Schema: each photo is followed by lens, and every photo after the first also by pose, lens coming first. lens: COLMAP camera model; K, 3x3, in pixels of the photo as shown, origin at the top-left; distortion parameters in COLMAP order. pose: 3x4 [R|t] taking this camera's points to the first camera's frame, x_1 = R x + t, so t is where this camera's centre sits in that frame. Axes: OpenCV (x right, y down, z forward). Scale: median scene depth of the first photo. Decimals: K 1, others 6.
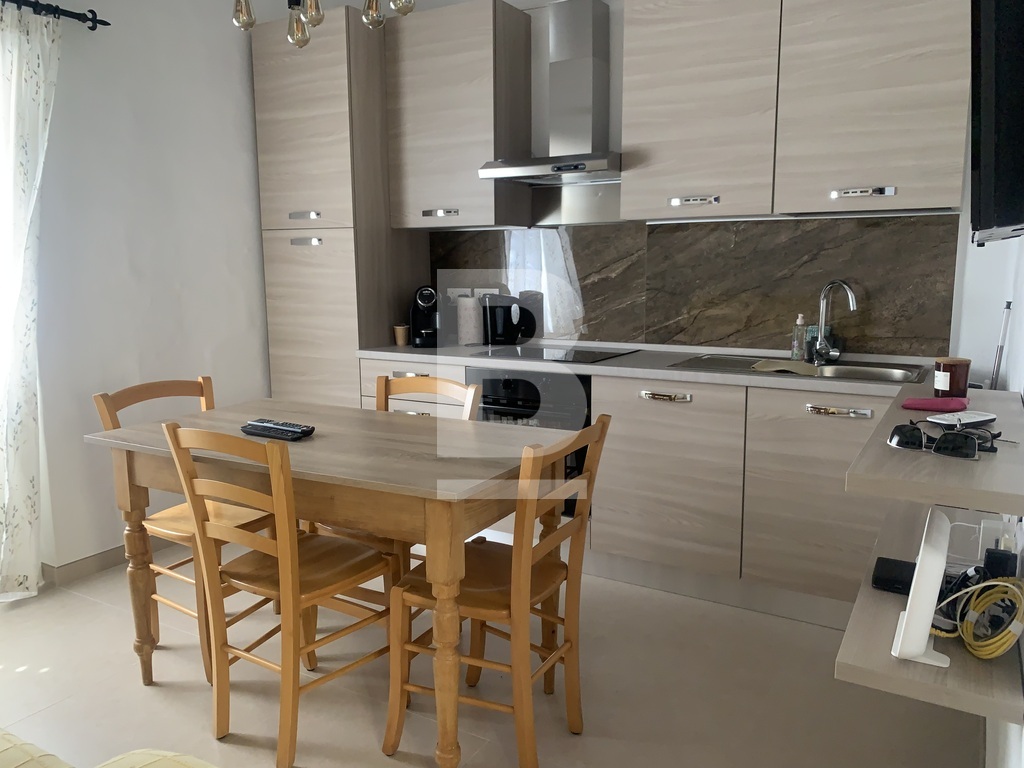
lens RADIAL K [[812.4, 0, 512.0], [0, 812.4, 384.0], [0, 0, 1]] dist [0.057238, -0.047270]
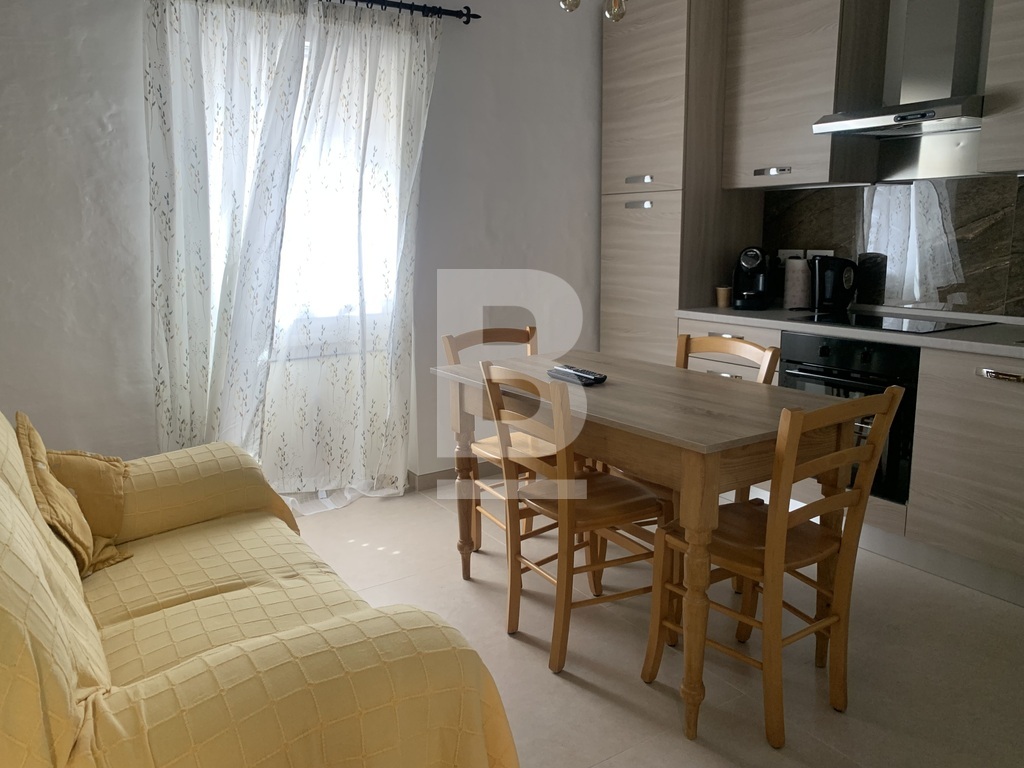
lens RADIAL K [[818.1, 0, 512.0], [0, 818.1, 384.0], [0, 0, 1]] dist [0.113388, -0.166062]
pose [[0.894315, 0.082971, -0.439678, 0.100622], [-0.065035, 0.996325, 0.055731, 0.008585], [0.442686, -0.021246, 0.896425, -0.034397]]
